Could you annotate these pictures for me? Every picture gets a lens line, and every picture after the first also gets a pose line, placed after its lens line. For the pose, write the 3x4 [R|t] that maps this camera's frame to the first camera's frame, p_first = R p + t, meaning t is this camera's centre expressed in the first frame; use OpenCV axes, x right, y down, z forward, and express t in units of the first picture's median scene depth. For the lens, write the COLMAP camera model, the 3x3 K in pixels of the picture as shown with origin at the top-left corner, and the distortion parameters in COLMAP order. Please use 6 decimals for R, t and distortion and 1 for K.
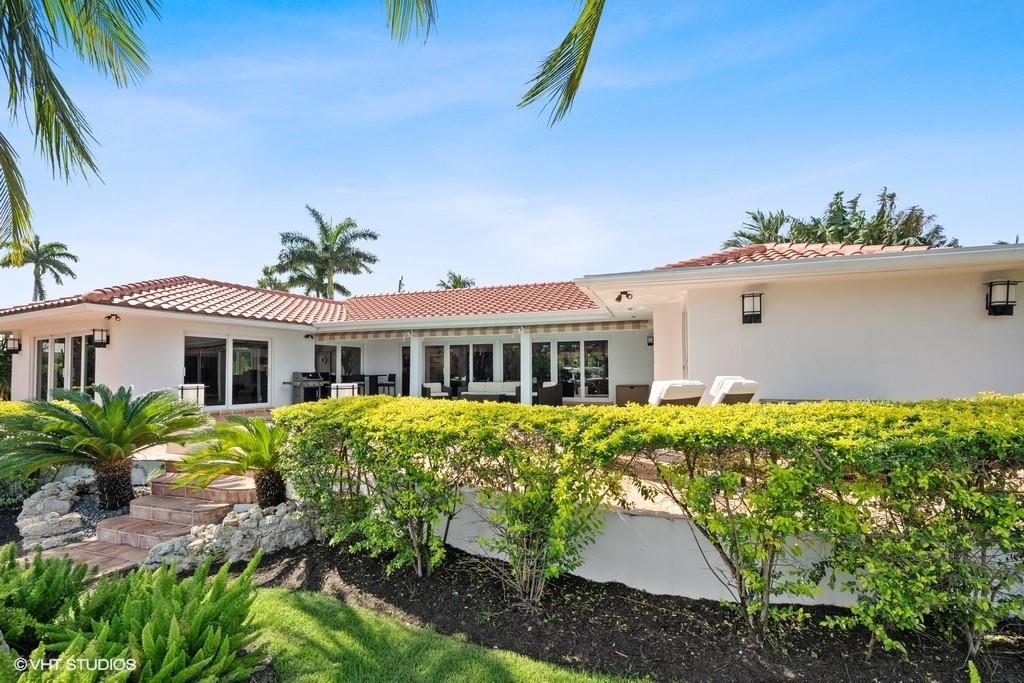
lens RADIAL K [[462.6, 0, 508.9], [0, 462.6, 369.3], [0, 0, 1]] dist [0.012372, -0.006566]
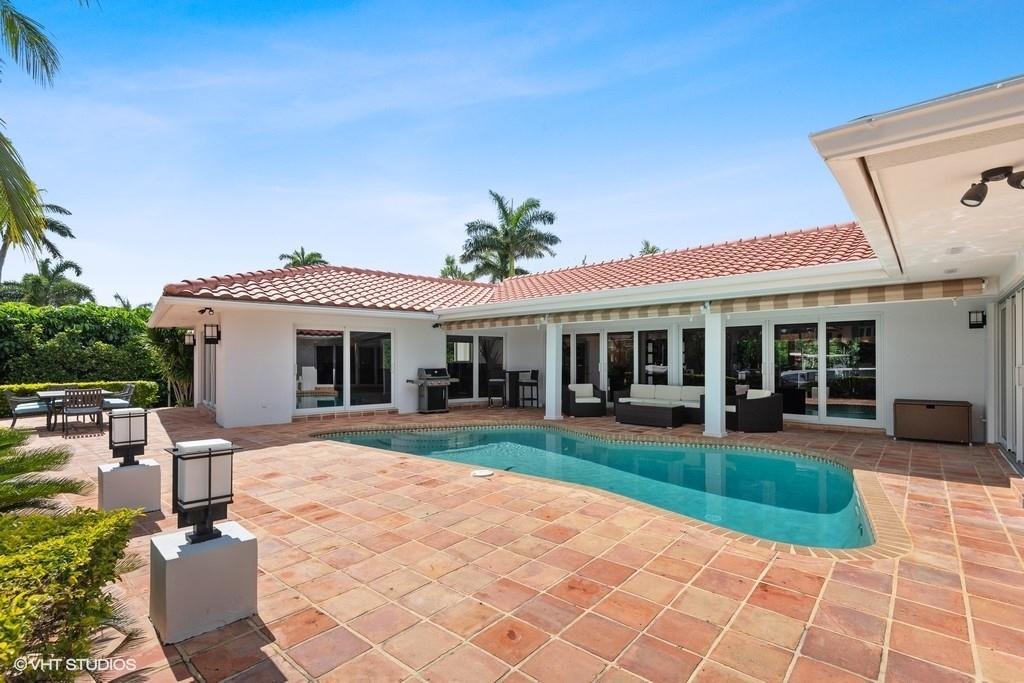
lens RADIAL K [[462.6, 0, 507.6], [0, 462.6, 362.8], [0, 0, 1]] dist [0.012372, -0.006566]
pose [[0.909614, 0.008918, -0.415358, 0.035261], [-0.000370, 0.999787, 0.020655, -0.019490], [0.415454, -0.018634, 0.909423, 0.263792]]
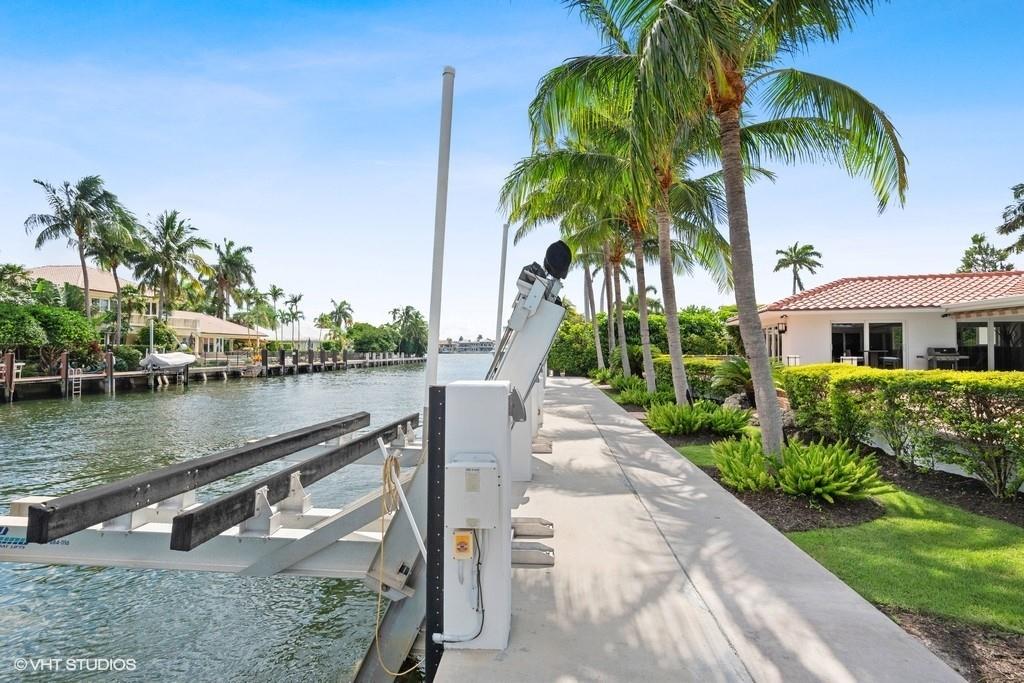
lens RADIAL K [[462.6, 0, 515.4], [0, 462.6, 340.6], [0, 0, 1]] dist [0.012372, -0.006566]
pose [[0.209498, -0.010033, -0.977758, 0.415109], [0.007176, 0.999936, -0.008723, -0.008143], [0.977783, -0.005189, 0.209556, -0.231296]]
